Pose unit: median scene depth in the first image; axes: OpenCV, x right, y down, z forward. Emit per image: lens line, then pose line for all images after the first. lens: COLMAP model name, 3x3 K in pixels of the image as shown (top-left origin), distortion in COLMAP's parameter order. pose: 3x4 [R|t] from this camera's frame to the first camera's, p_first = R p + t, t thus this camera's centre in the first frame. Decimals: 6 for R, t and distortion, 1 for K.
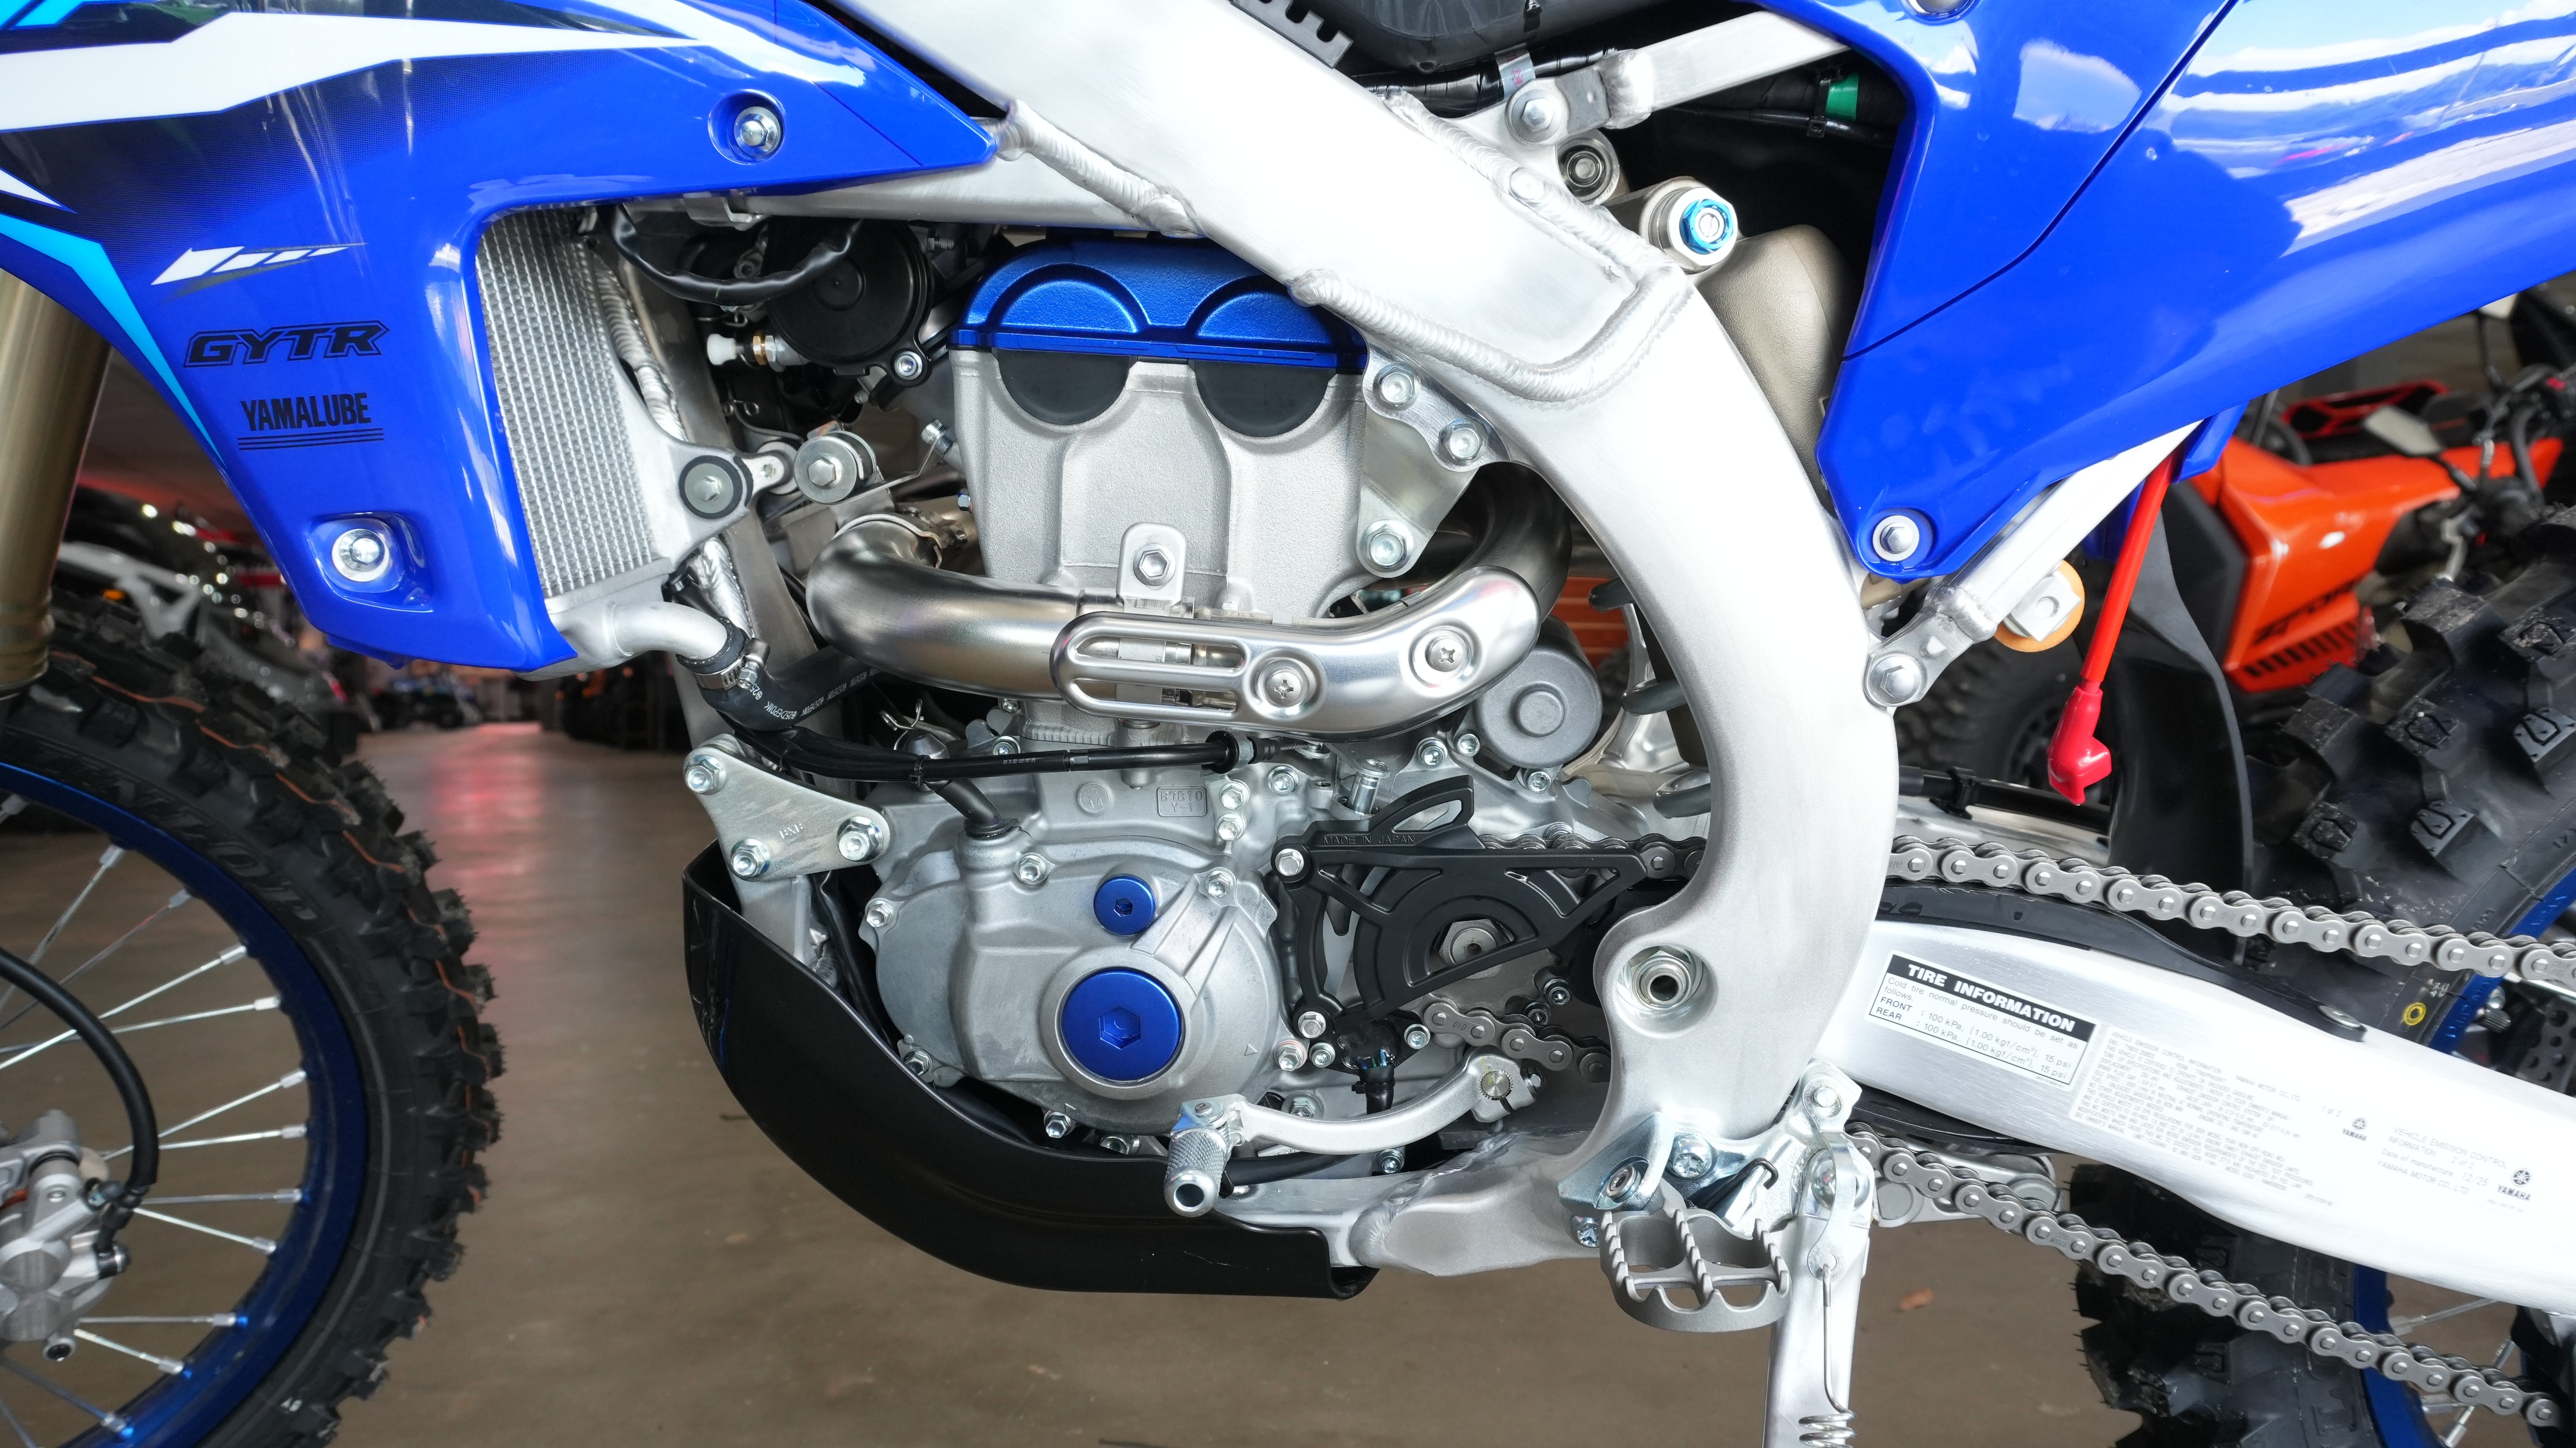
lens RADIAL K [[1779.3, 0, 1284.6], [0, 1779.3, 726.5], [0, 0, 1]] dist [-0.057706, 0.036073]
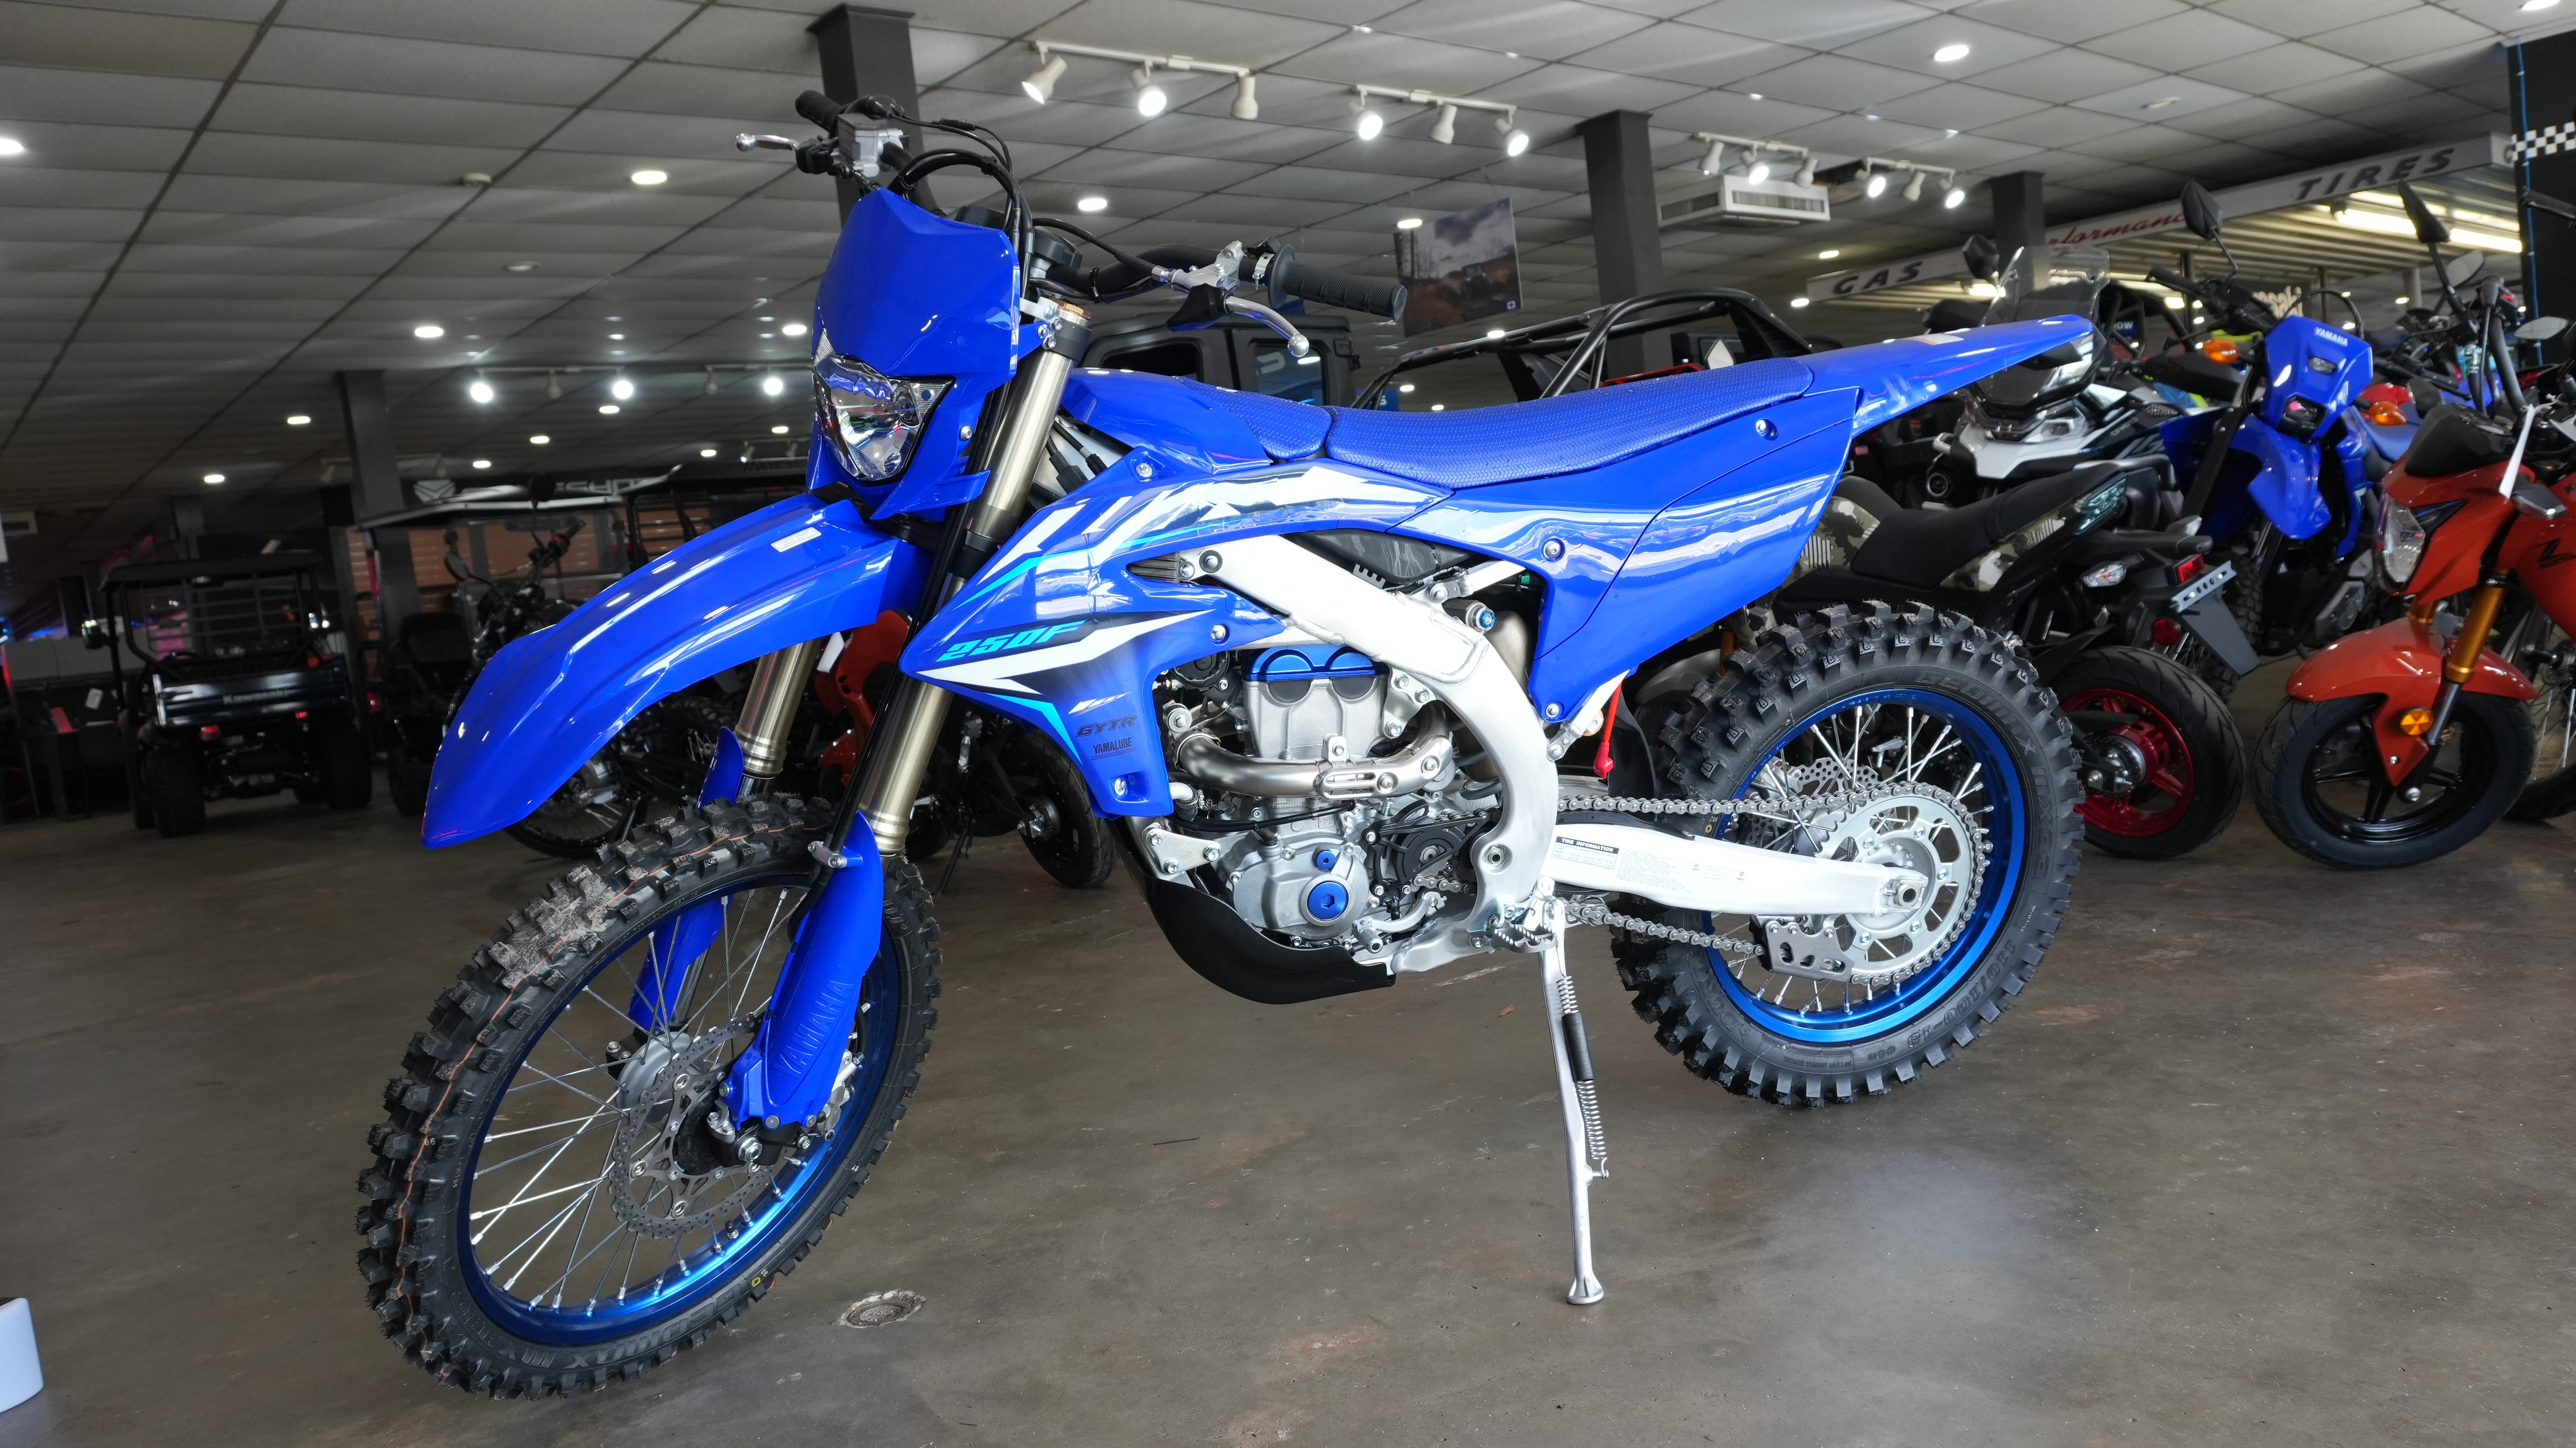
lens RADIAL K [[1779.3, 0, 1295.6], [0, 1779.3, 732.3], [0, 0, 1]] dist [-0.057706, 0.036073]
pose [[0.935068, -0.137200, 0.326841, -1.065595], [0.121720, 0.990269, 0.067460, -0.313402], [-0.332916, -0.023296, 0.942669, -1.756170]]
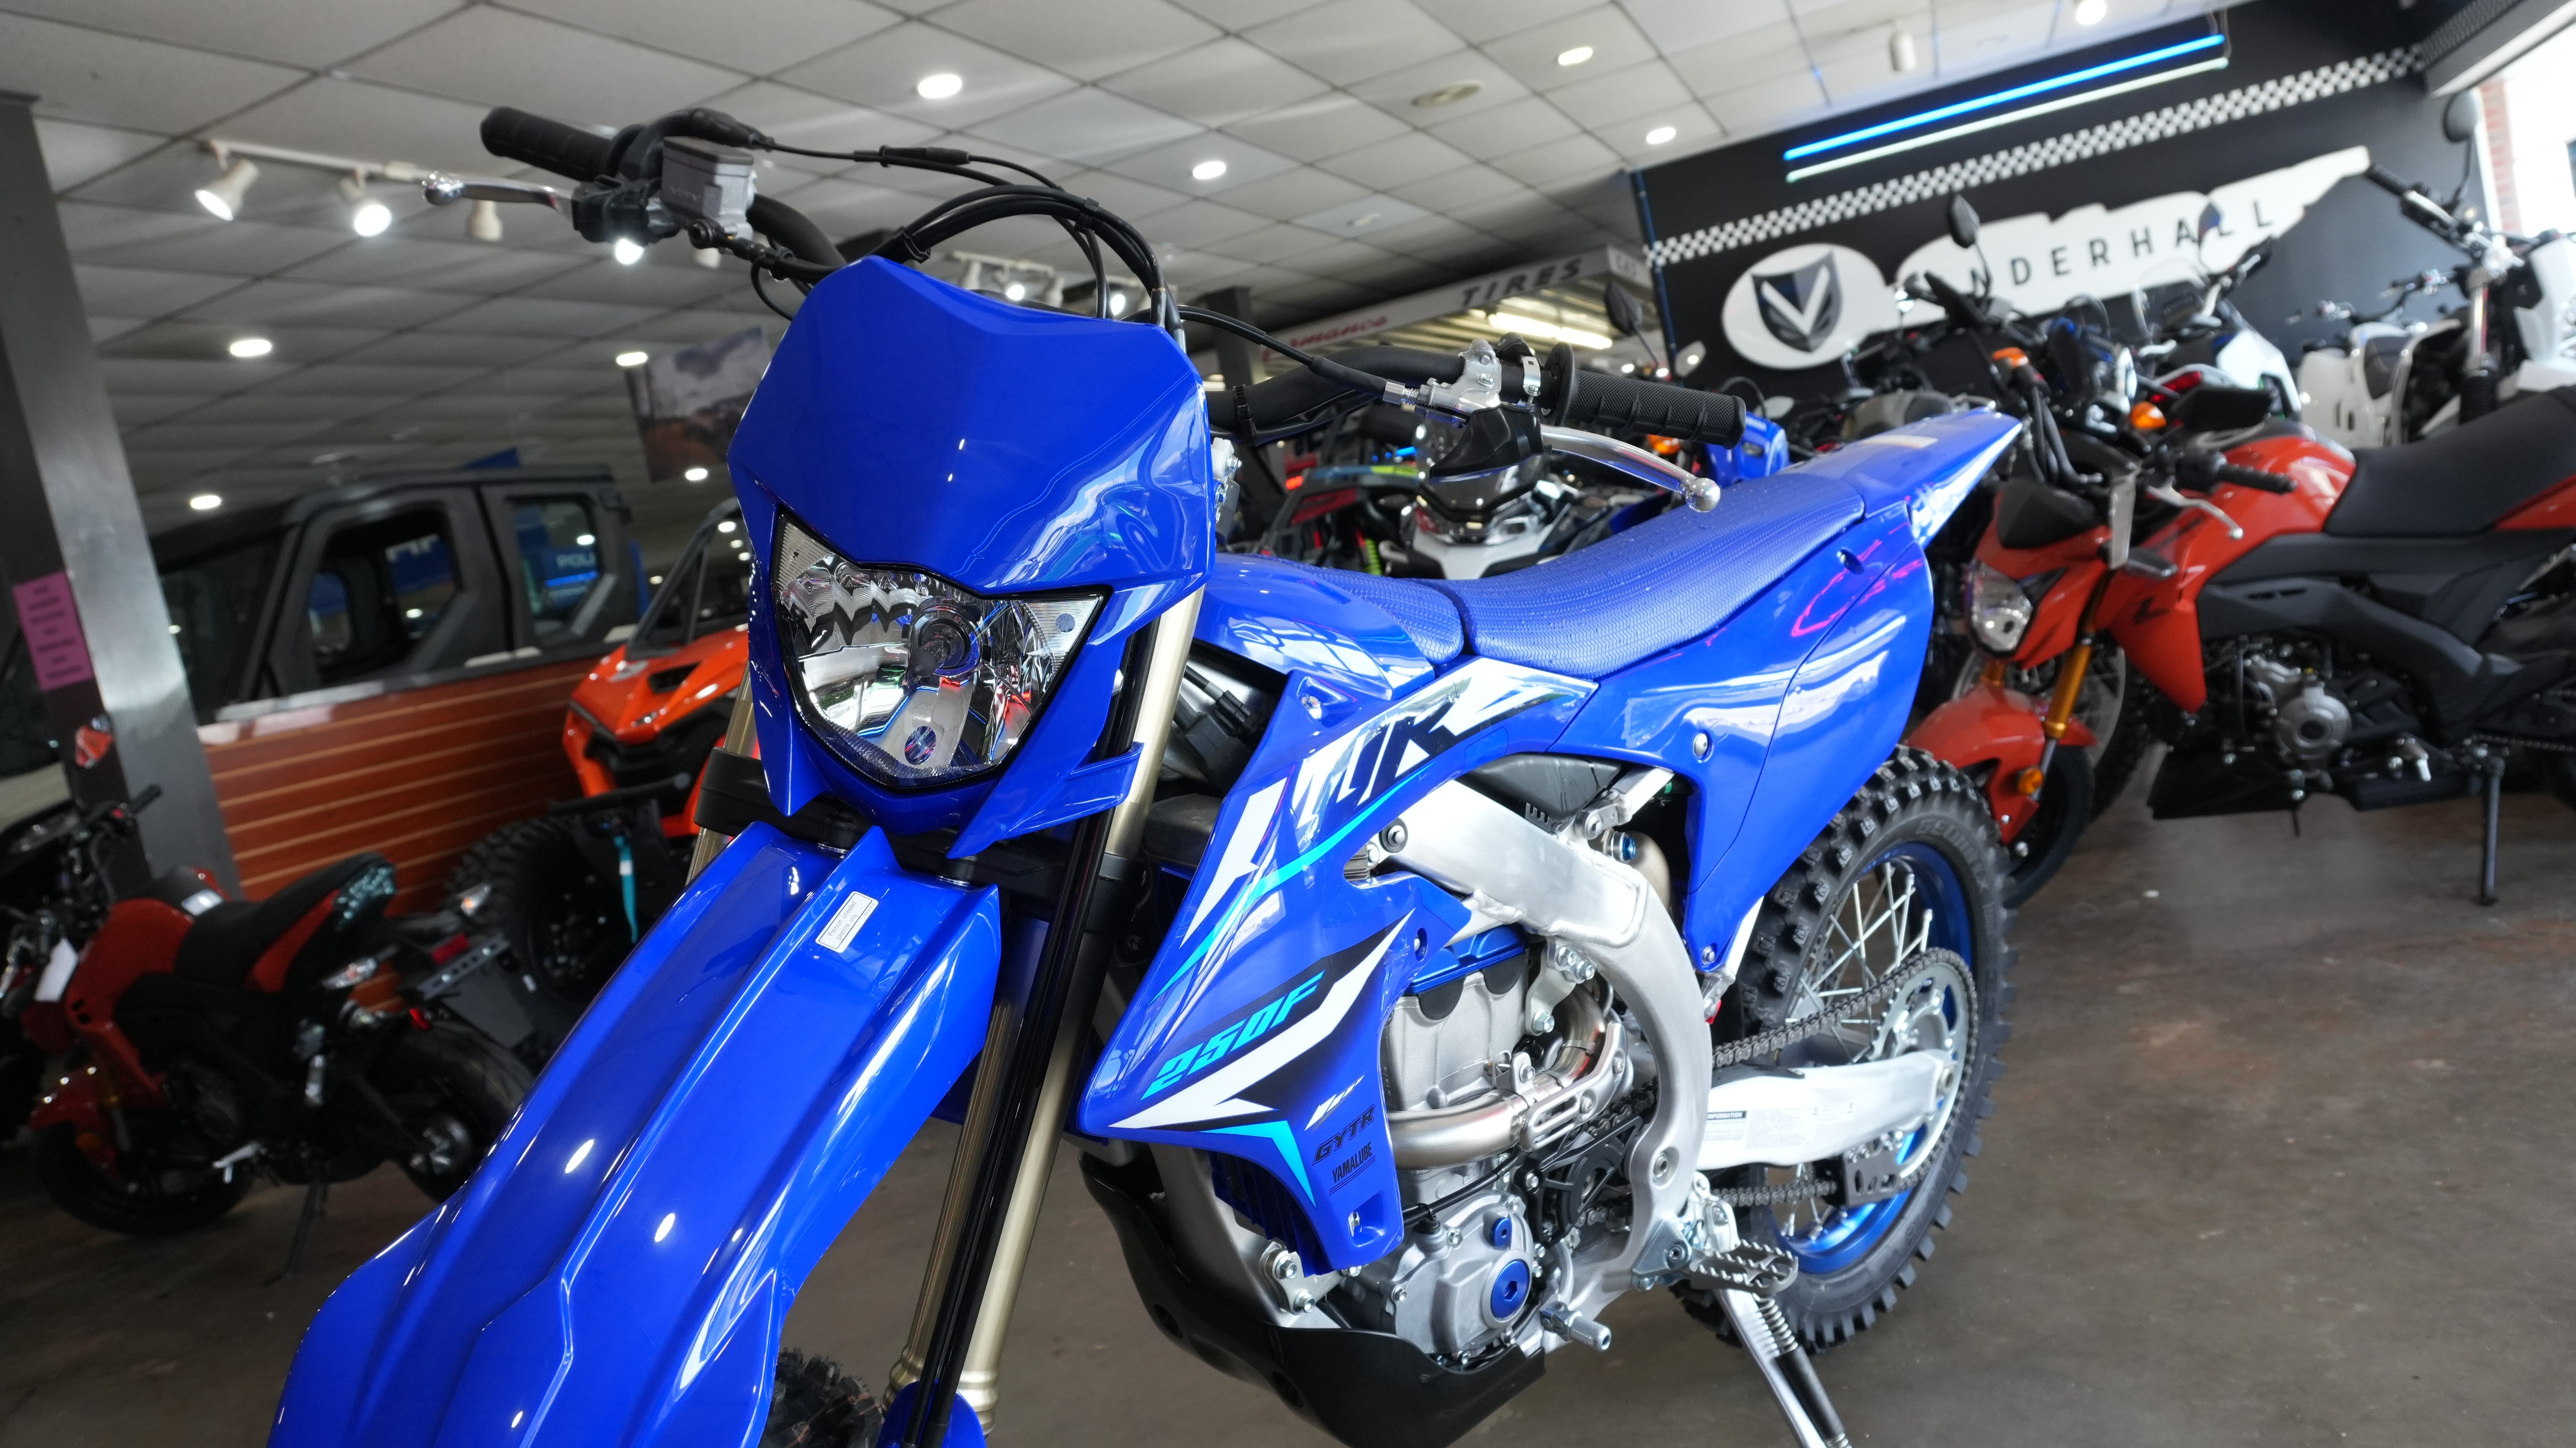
lens RADIAL K [[1779.3, 0, 1297.4], [0, 1779.3, 729.6], [0, 0, 1]] dist [-0.057706, 0.036073]
pose [[0.662380, -0.218682, 0.716541, -1.557611], [0.231323, 0.969413, 0.082018, -0.671660], [-0.712560, 0.111425, 0.692707, -0.298608]]
